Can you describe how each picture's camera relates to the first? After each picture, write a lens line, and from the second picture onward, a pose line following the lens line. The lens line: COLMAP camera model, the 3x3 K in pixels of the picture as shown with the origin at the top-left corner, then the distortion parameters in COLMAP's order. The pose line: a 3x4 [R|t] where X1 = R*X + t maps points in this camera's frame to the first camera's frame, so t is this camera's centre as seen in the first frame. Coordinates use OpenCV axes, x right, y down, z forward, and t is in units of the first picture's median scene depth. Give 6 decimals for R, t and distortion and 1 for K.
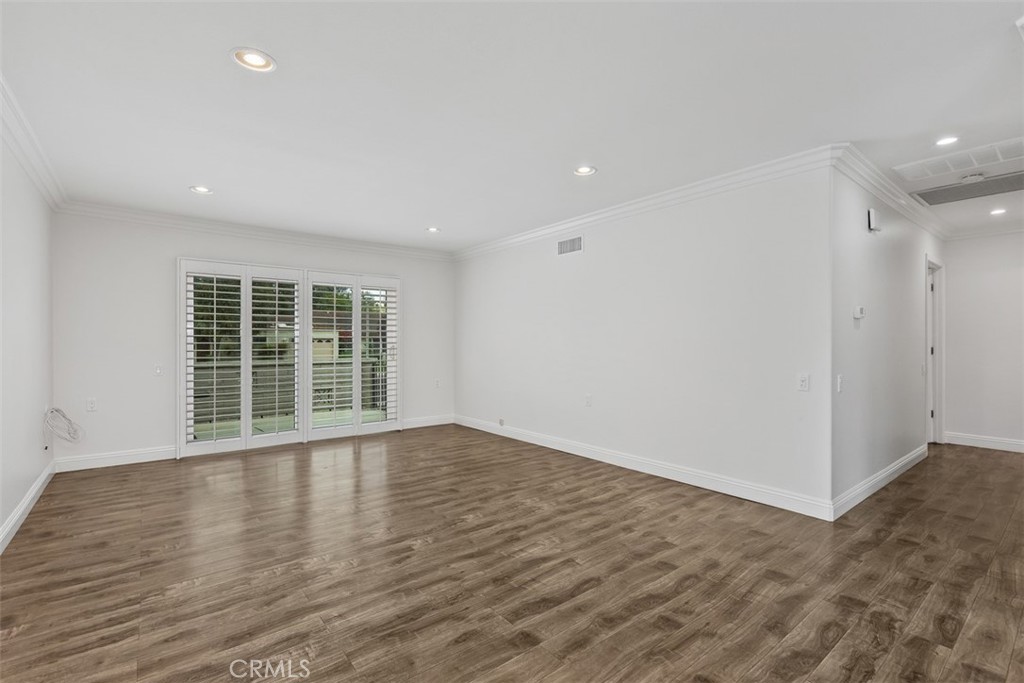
lens RADIAL K [[464.3, 0, 511.5], [0, 464.3, 342.5], [0, 0, 1]] dist [0.002395, -0.002514]
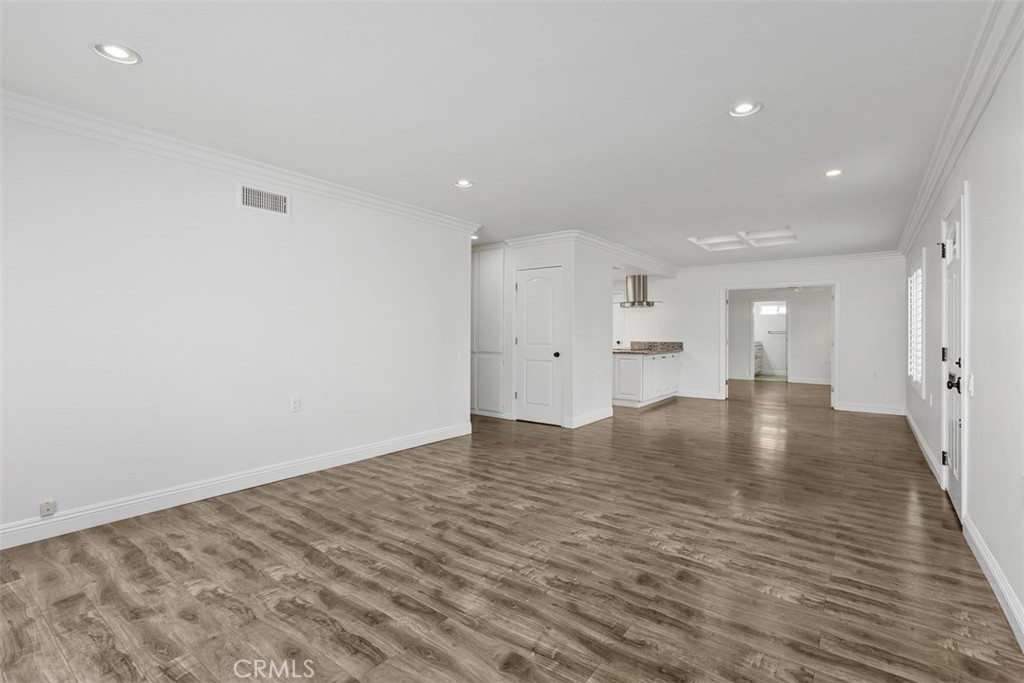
lens RADIAL K [[464.3, 0, 507.6], [0, 464.3, 332.4], [0, 0, 1]] dist [0.002395, -0.002514]
pose [[-0.240610, 0.001908, 0.970620, -1.182844], [-0.004648, 0.999984, -0.003118, -0.001007], [-0.970611, -0.005261, -0.240597, 1.405358]]
